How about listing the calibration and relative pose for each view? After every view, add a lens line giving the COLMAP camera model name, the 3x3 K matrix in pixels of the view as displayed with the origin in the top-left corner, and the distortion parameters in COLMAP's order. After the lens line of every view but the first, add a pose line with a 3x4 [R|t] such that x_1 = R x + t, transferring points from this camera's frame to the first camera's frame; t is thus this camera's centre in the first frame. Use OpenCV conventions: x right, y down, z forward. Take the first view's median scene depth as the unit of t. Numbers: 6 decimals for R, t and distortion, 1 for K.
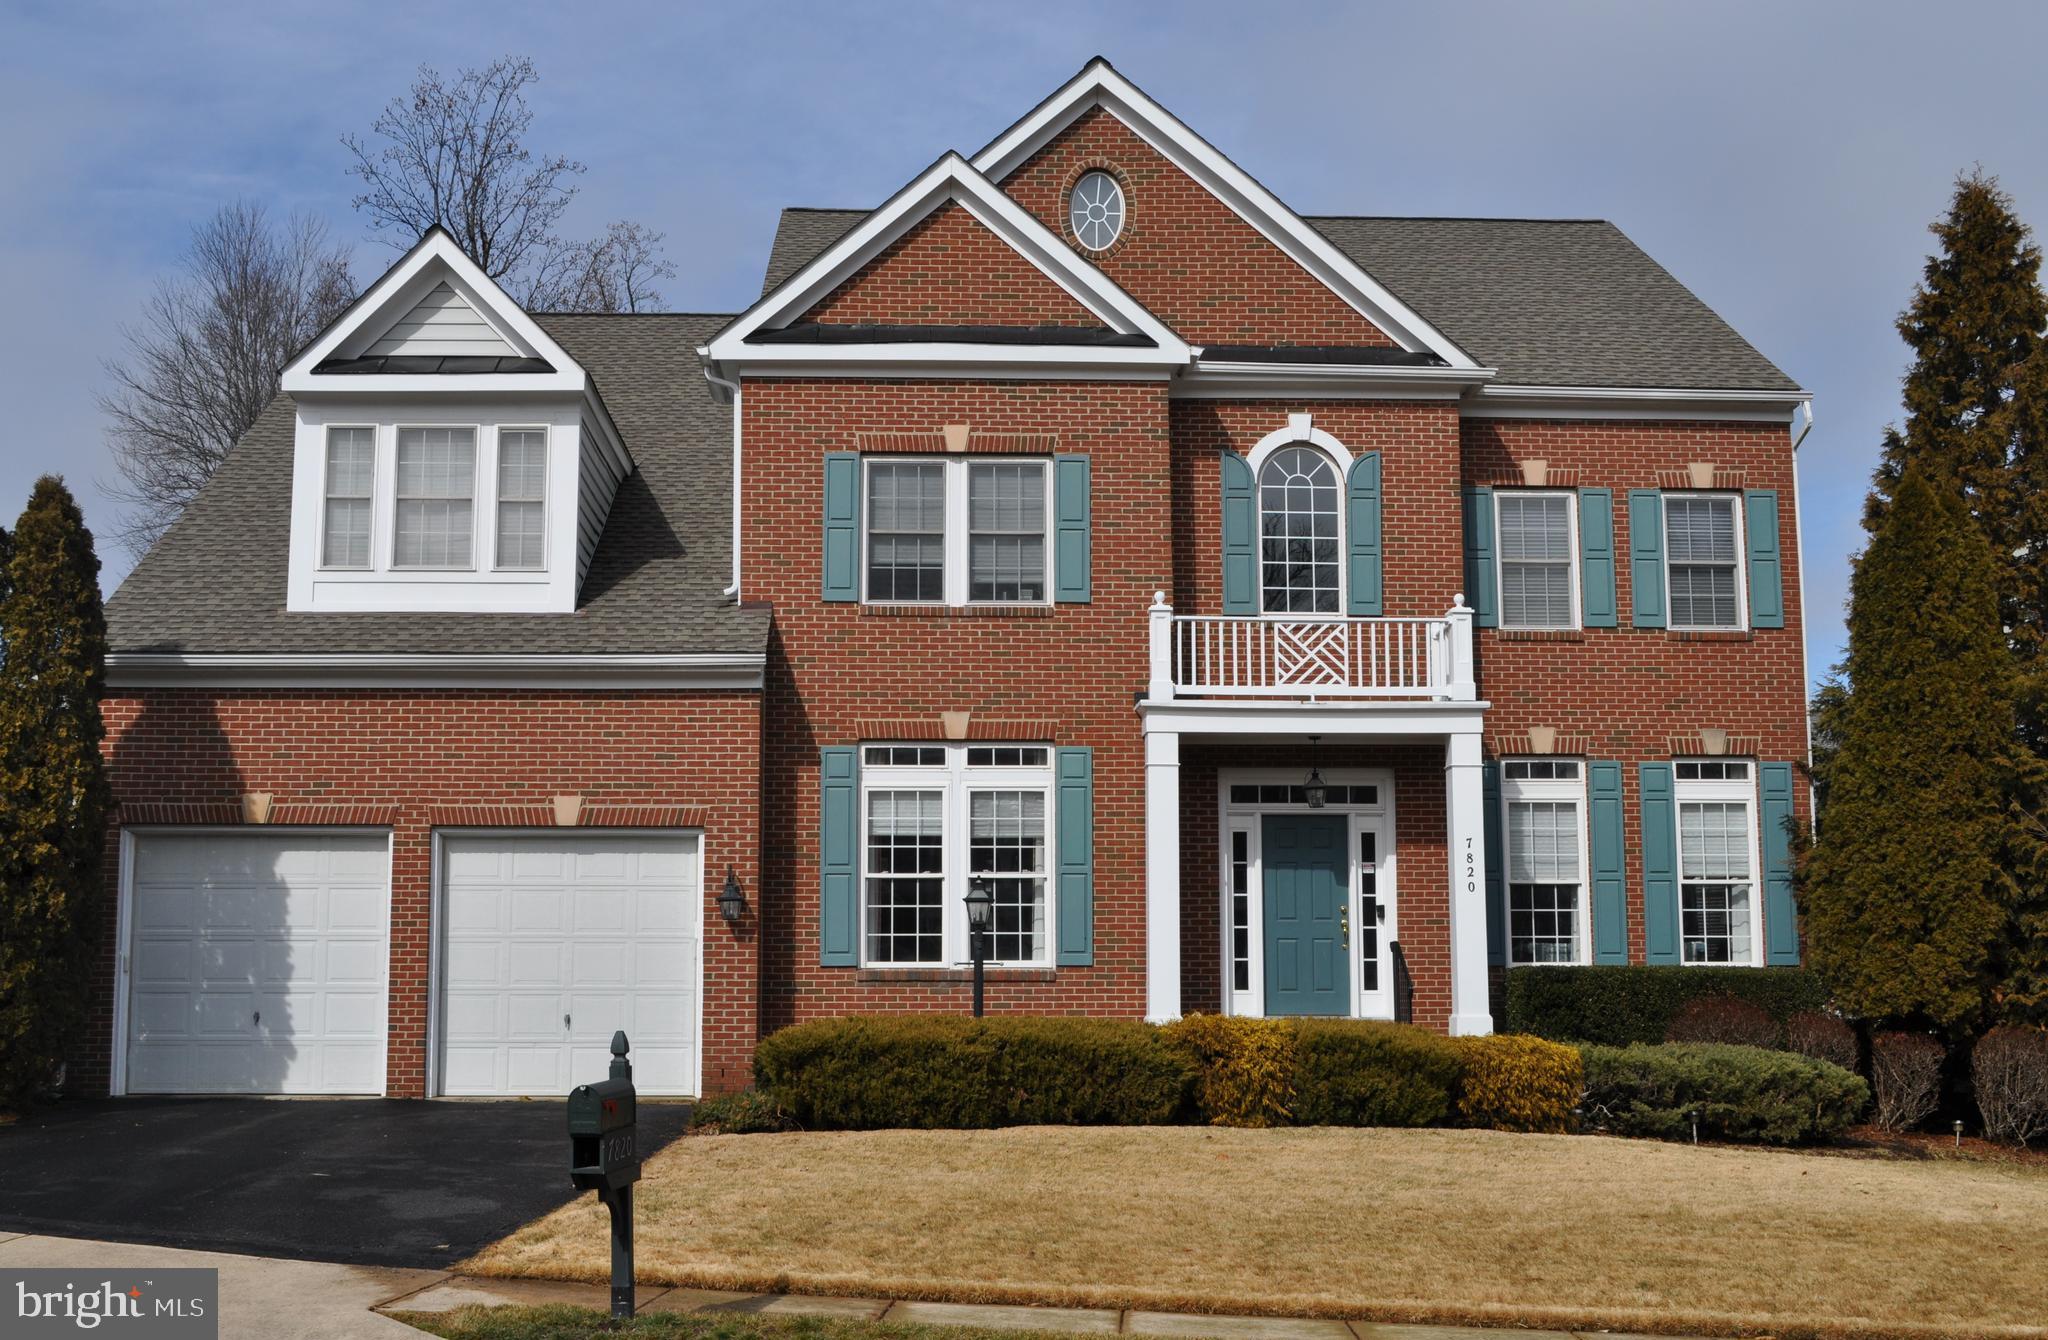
lens RADIAL K [[2258.8, 0, 1013.3], [0, 2258.8, 682.6], [0, 0, 1]] dist [-0.042635, 0.000000]
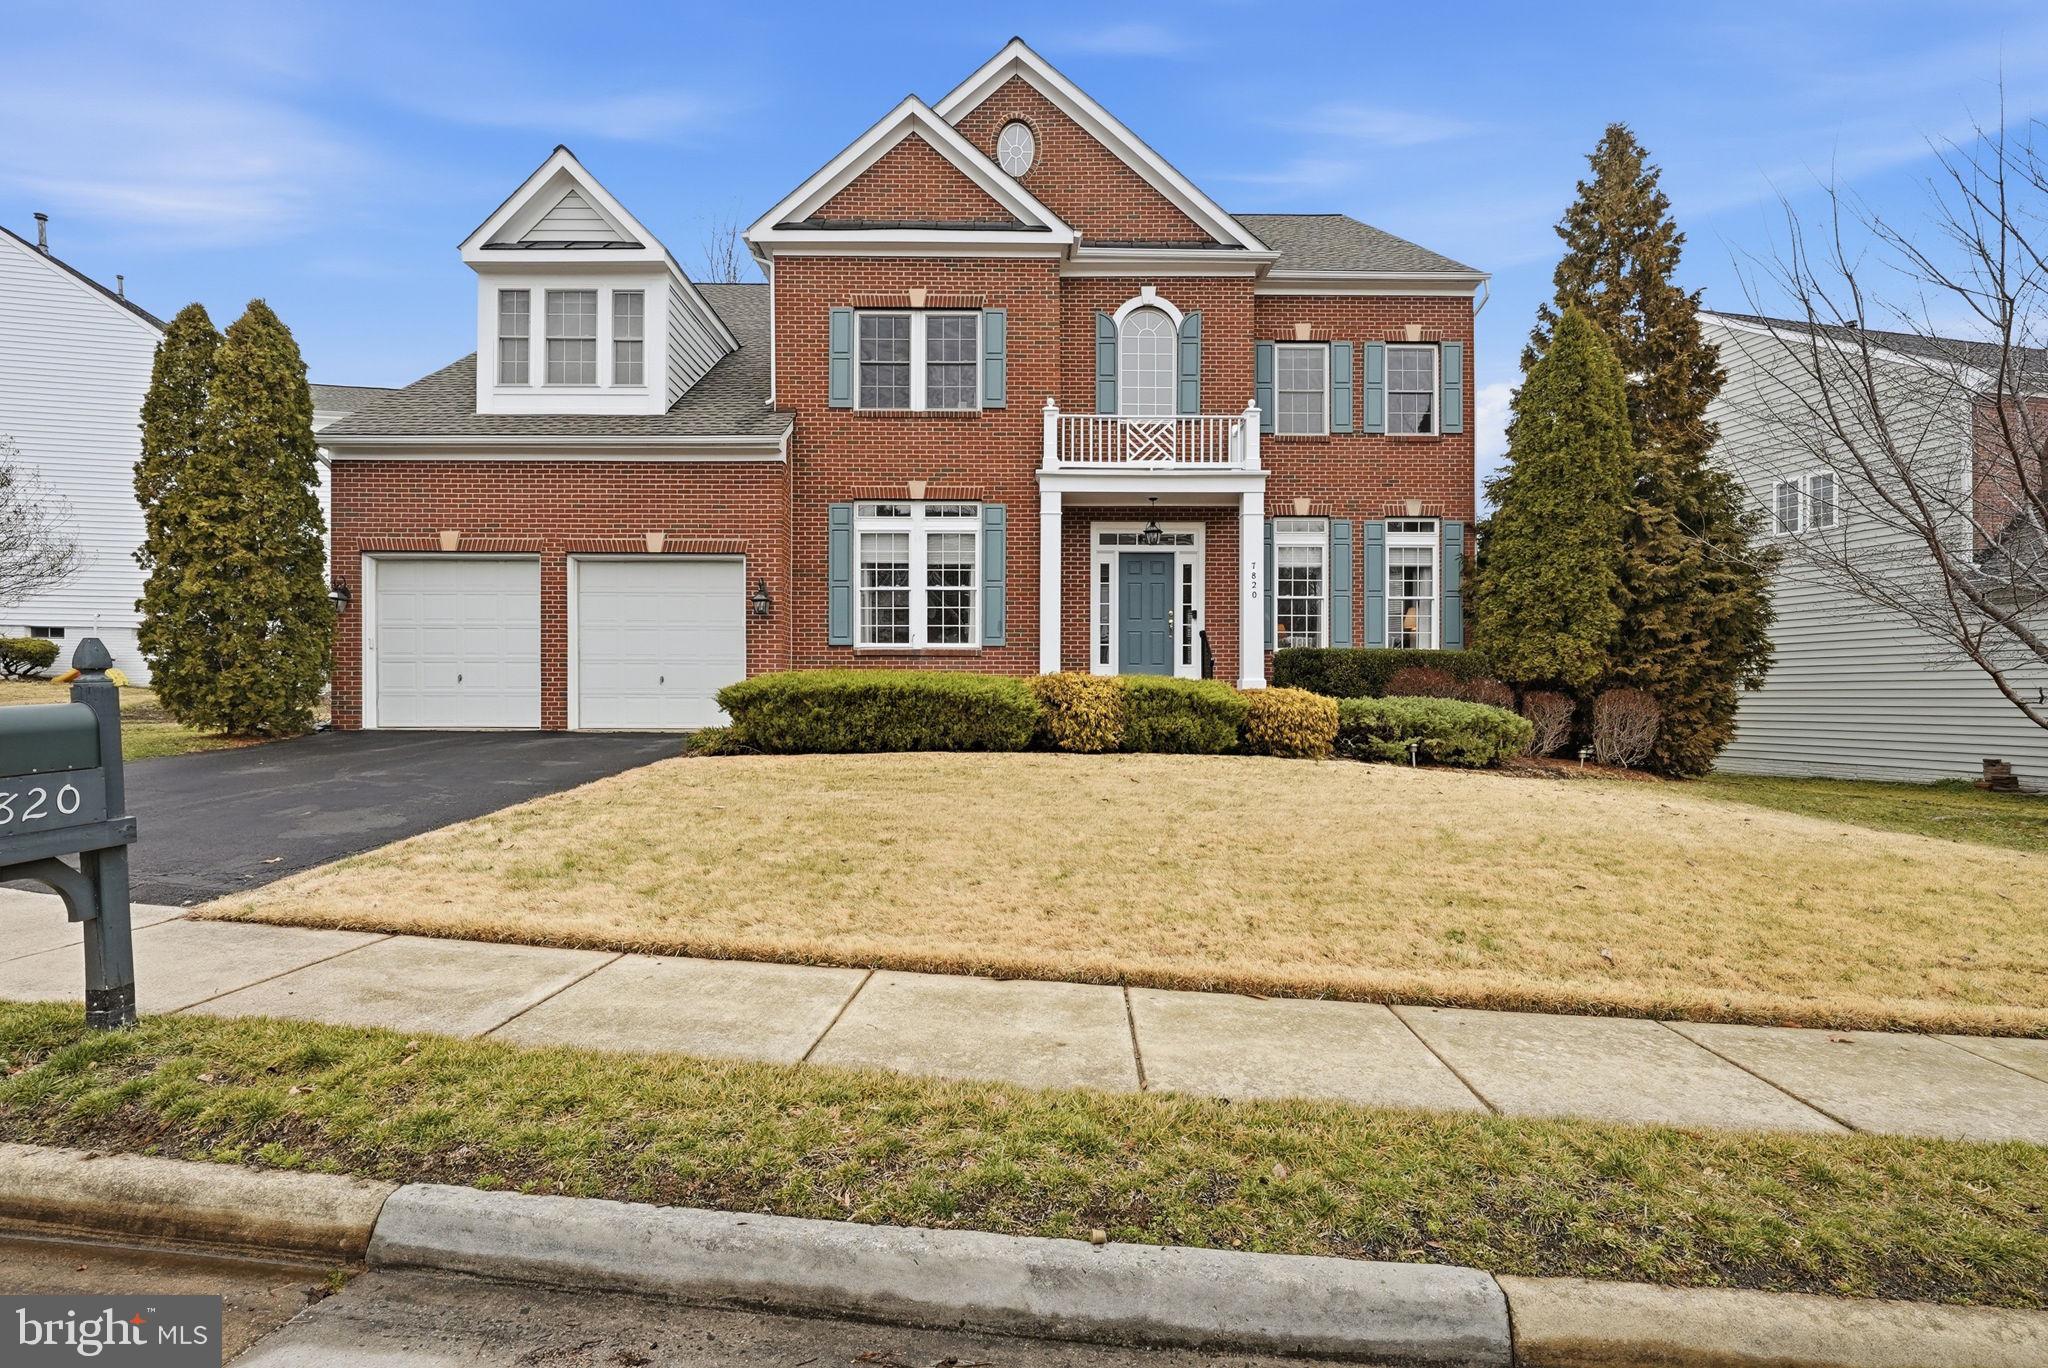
lens RADIAL K [[944.2, 0, 1023.3], [0, 944.2, 683.2], [0, 0, 1]] dist [0.002592, 0.000330]
pose [[0.999651, 0.003394, -0.026183, 0.063742], [0.000105, 0.991184, 0.132495, 0.064097], [0.026402, -0.132452, 0.990838, 0.353542]]
